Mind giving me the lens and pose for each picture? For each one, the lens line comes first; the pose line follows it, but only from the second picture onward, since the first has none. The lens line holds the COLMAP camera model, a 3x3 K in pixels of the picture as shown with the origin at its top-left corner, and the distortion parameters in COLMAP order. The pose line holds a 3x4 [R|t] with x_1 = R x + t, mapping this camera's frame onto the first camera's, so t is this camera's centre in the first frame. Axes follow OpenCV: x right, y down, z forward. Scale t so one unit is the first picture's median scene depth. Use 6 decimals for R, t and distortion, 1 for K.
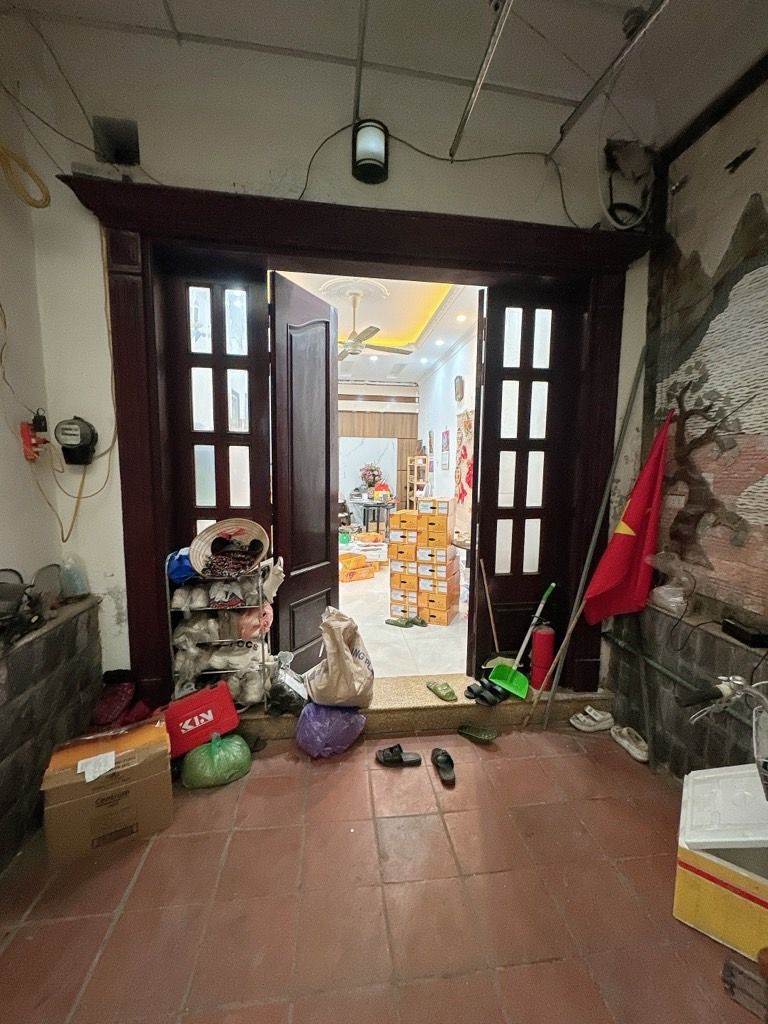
lens RADIAL K [[413.8, 0, 384.9], [0, 413.8, 509.5], [0, 0, 1]] dist [-0.001686, 0.000597]
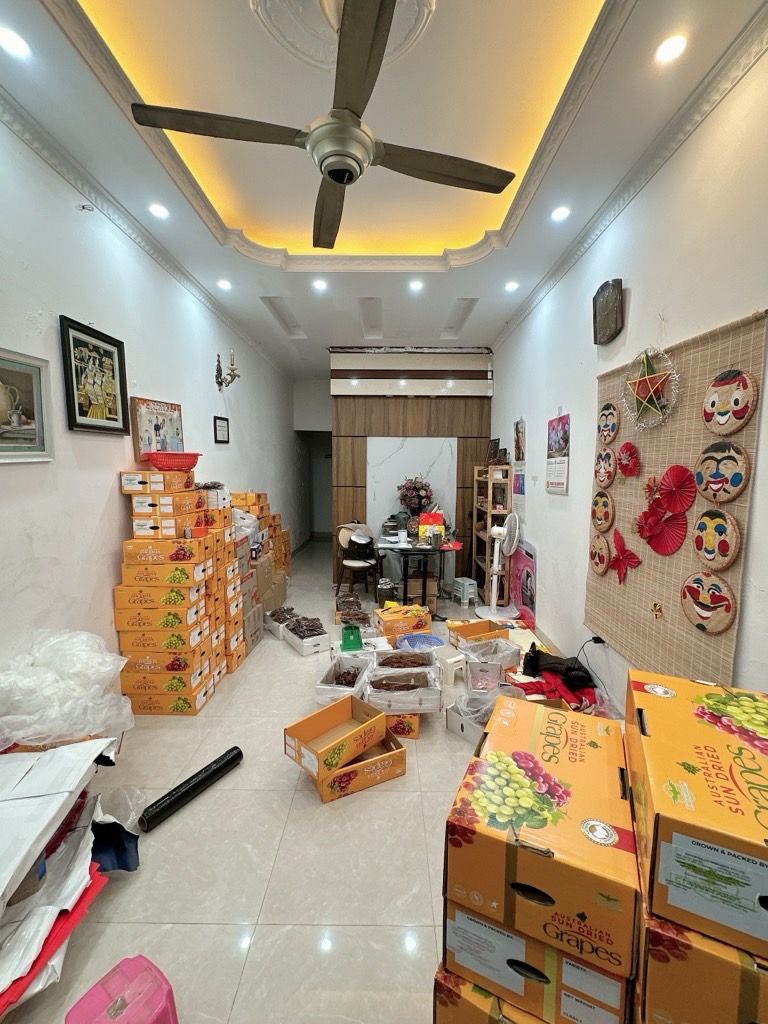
lens RADIAL K [[413.8, 0, 385.5], [0, 413.8, 509.0], [0, 0, 1]] dist [-0.001686, 0.000597]
pose [[0.991851, 0.003631, -0.127351, 0.002105], [-0.005456, 0.999887, -0.013989, -0.057957], [0.127286, 0.014570, 0.991759, 0.395508]]
